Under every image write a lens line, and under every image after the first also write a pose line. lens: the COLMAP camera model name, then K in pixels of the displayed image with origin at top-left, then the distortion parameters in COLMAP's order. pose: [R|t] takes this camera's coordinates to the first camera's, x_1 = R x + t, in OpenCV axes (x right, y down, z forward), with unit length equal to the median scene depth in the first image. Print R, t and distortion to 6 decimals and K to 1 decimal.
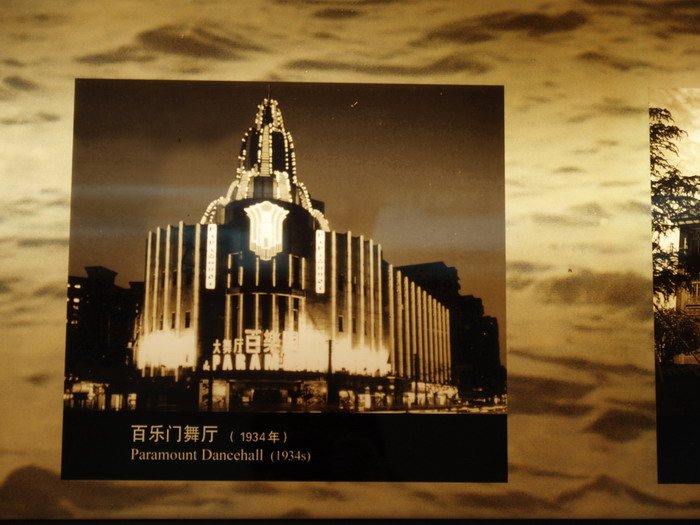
lens RADIAL K [[685.3, 0, 358.0], [0, 685.3, 238.8], [0, 0, 1]] dist [0.002855, 0.000000]
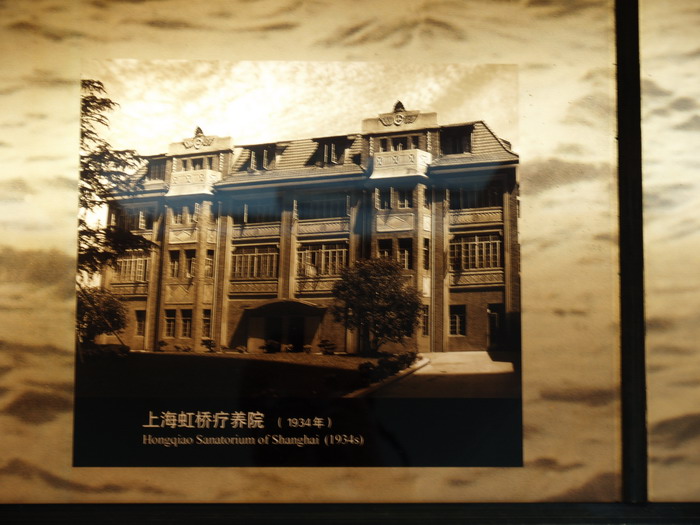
lens RADIAL K [[685.3, 0, 357.9], [0, 685.3, 235.7], [0, 0, 1]] dist [0.002855, 0.000000]
pose [[0.999981, -0.005138, 0.003496, 0.821750], [0.005082, 0.999858, 0.016040, 0.015304], [-0.003578, -0.016022, 0.999865, 0.031269]]
